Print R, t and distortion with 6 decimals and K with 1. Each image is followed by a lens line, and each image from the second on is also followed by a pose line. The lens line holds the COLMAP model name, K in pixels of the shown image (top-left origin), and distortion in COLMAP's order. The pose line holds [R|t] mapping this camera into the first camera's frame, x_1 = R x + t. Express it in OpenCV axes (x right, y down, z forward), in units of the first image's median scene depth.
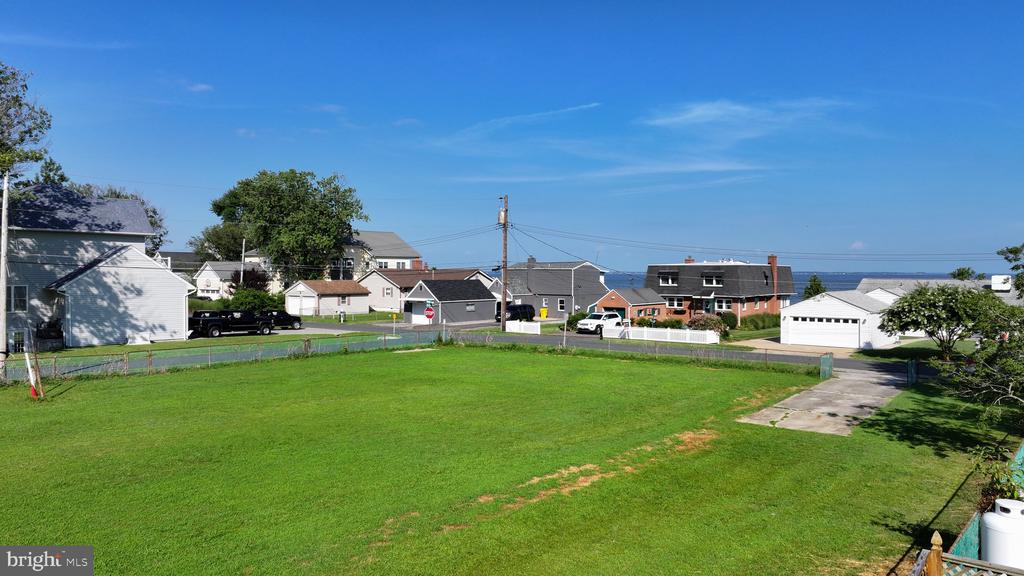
lens RADIAL K [[719.2, 0, 512.0], [0, 719.2, 288.0], [0, 0, 1]] dist [0.007680, 0.004517]
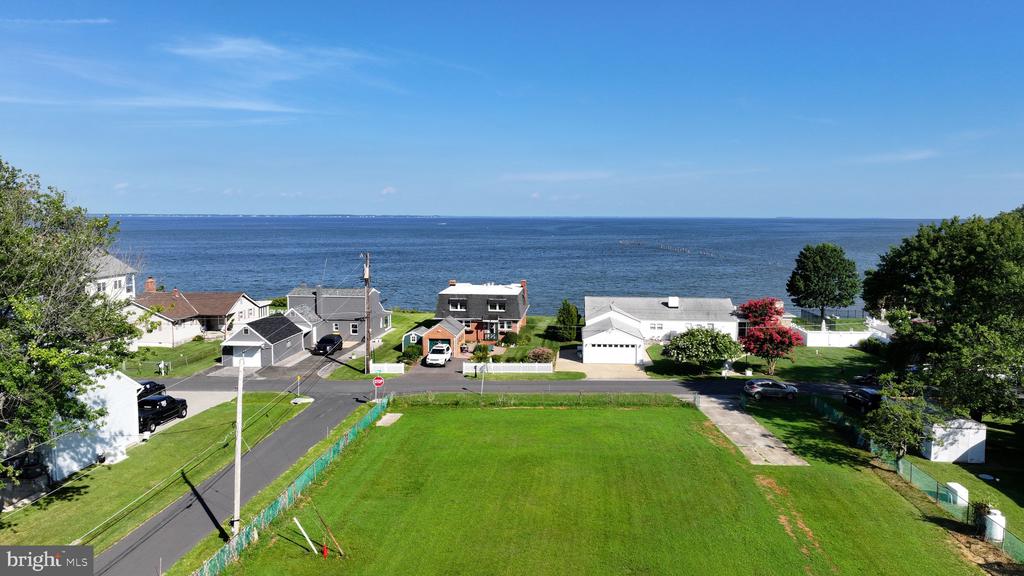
lens RADIAL K [[718.5, 0, 512.0], [0, 718.5, 288.0], [0, 0, 1]] dist [-0.002679, -0.000246]
pose [[0.812646, -0.058974, 0.579766, -0.478305], [0.013075, 0.996461, 0.083033, -0.164932], [-0.582611, -0.059896, 0.810541, -0.038543]]
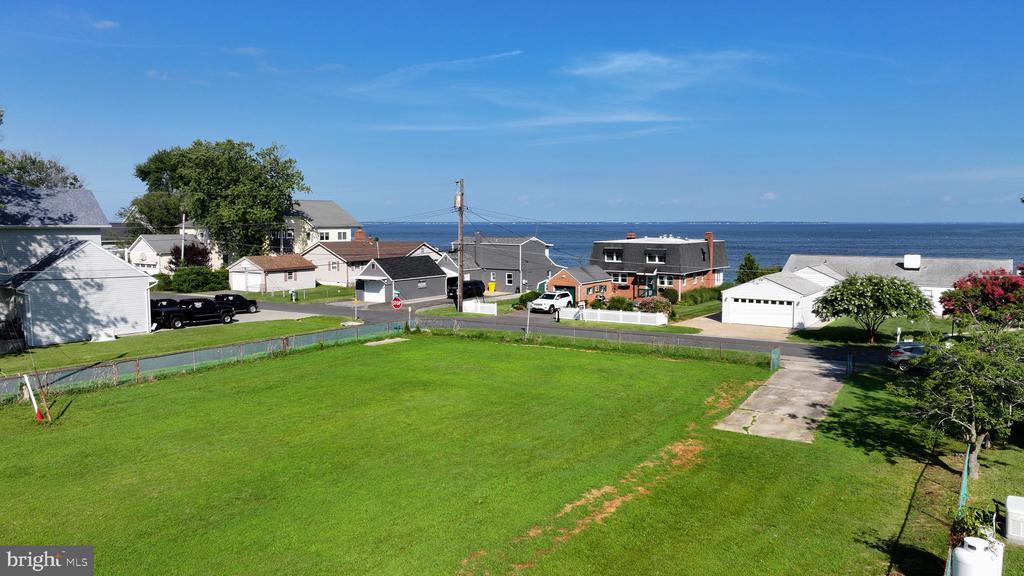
lens RADIAL K [[719.2, 0, 512.0], [0, 719.2, 288.0], [0, 0, 1]] dist [0.007680, 0.004517]
pose [[0.994212, -0.012730, 0.106676, -0.048297], [0.005405, 0.997624, 0.068679, -0.044769], [-0.107297, -0.067705, 0.991919, -0.029427]]
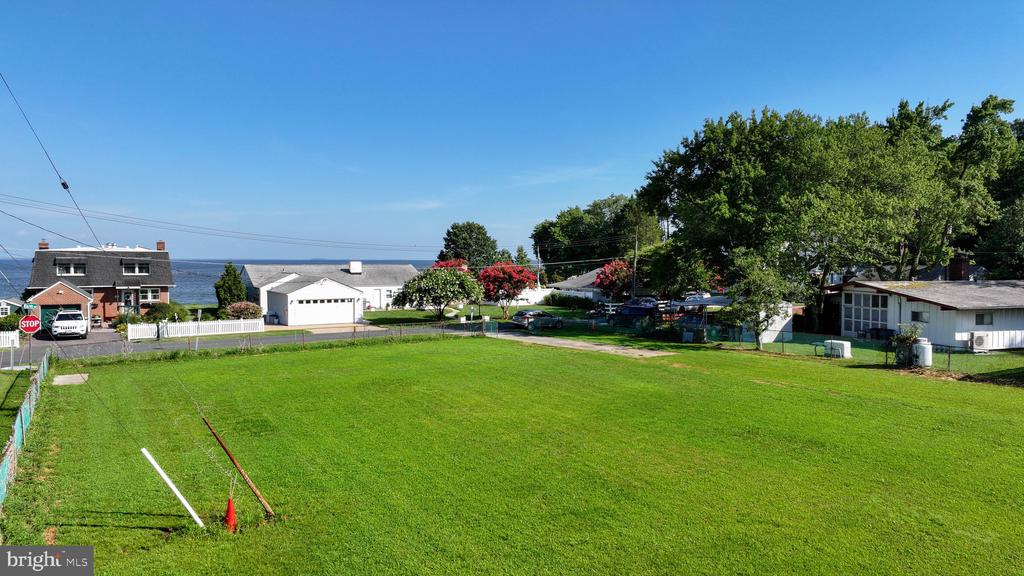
lens RADIAL K [[719.2, 0, 512.0], [0, 719.2, 288.0], [0, 0, 1]] dist [0.007680, 0.004517]
pose [[0.318423, -0.038800, 0.947154, -0.477996], [0.019522, 0.999218, 0.034370, -0.008867], [-0.947748, 0.007547, 0.318931, 0.297526]]
